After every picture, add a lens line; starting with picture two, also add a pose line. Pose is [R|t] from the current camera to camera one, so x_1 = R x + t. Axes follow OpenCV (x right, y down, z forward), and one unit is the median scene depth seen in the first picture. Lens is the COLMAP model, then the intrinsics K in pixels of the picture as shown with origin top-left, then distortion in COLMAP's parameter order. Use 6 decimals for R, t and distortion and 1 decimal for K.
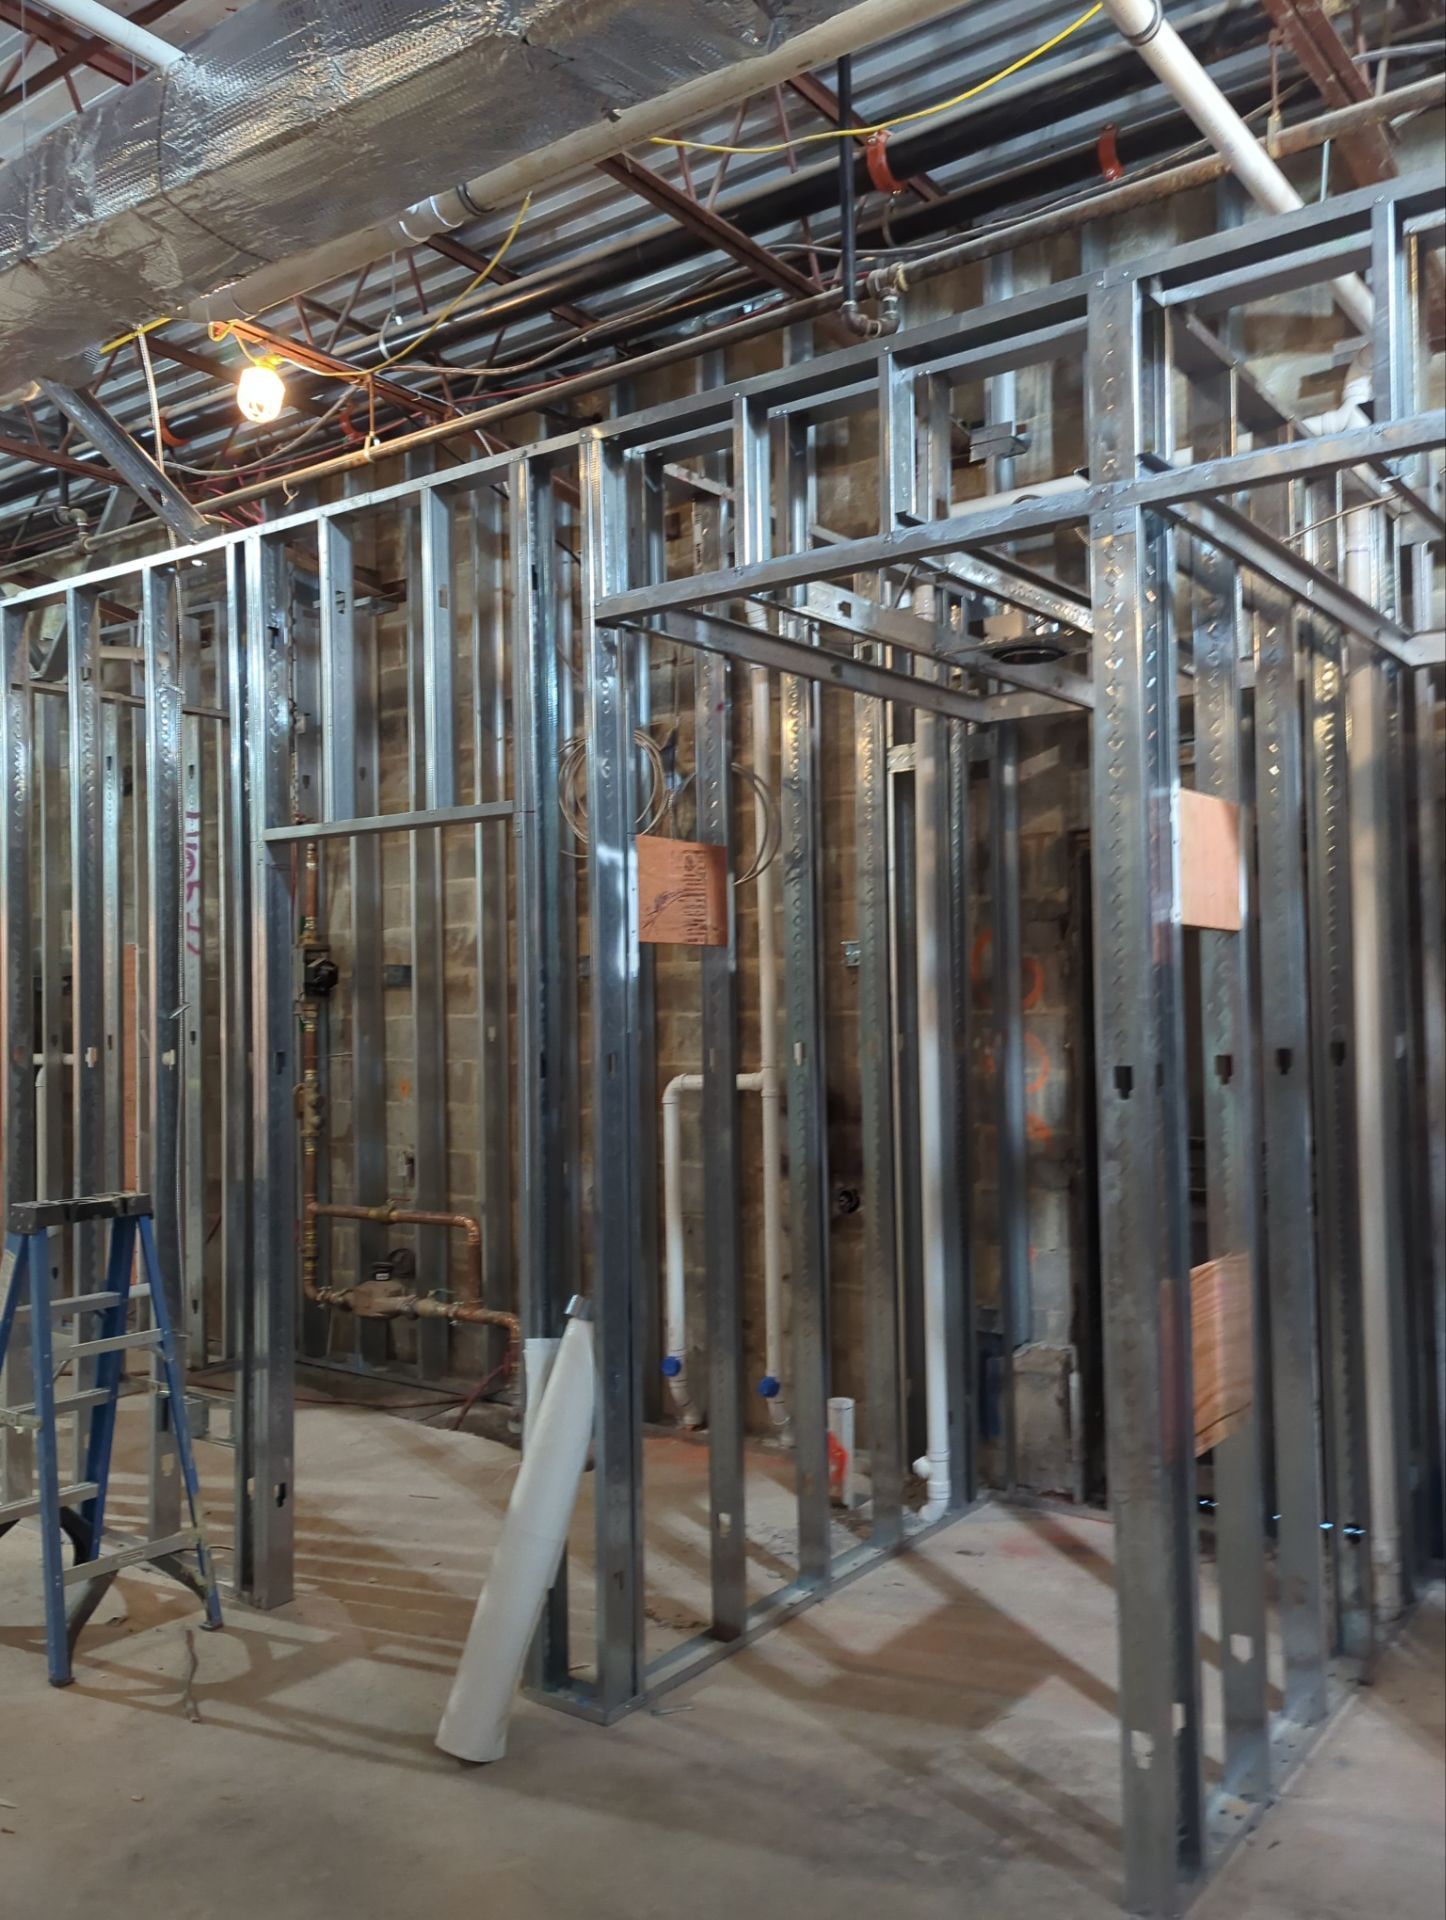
lens RADIAL K [[1569.2, 0, 730.3], [0, 1569.2, 959.7], [0, 0, 1]] dist [0.075151, -0.072493]
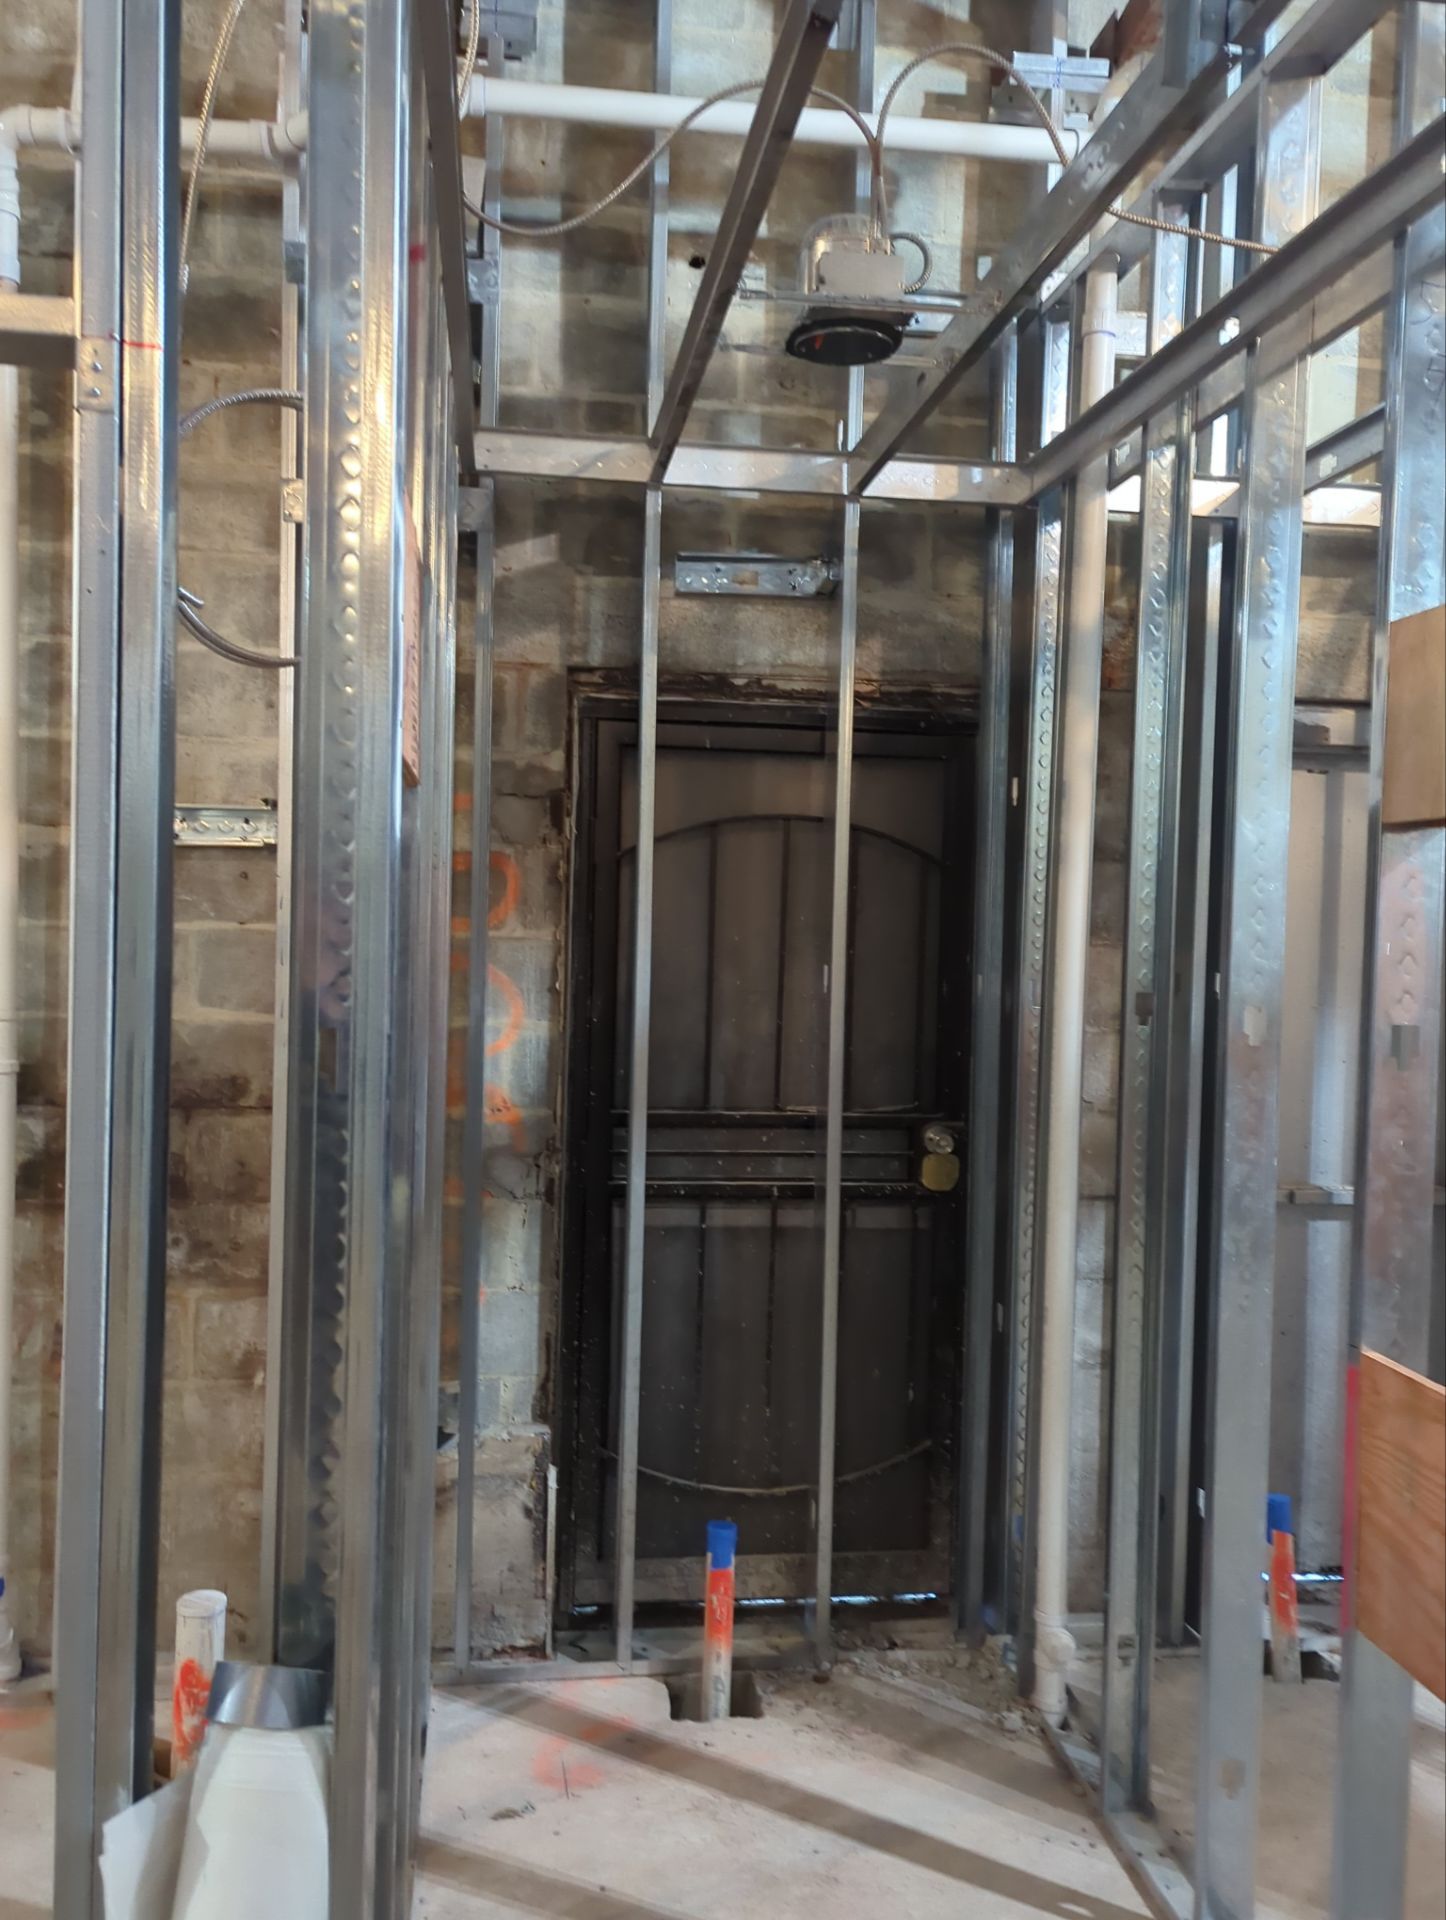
lens RADIAL K [[1569.2, 0, 730.3], [0, 1569.2, 959.7], [0, 0, 1]] dist [0.075151, -0.072493]
pose [[0.711747, 0.013275, 0.702310, -0.268234], [-0.052609, 0.998021, 0.034451, 0.021382], [-0.700463, -0.061469, 0.711037, 0.612900]]
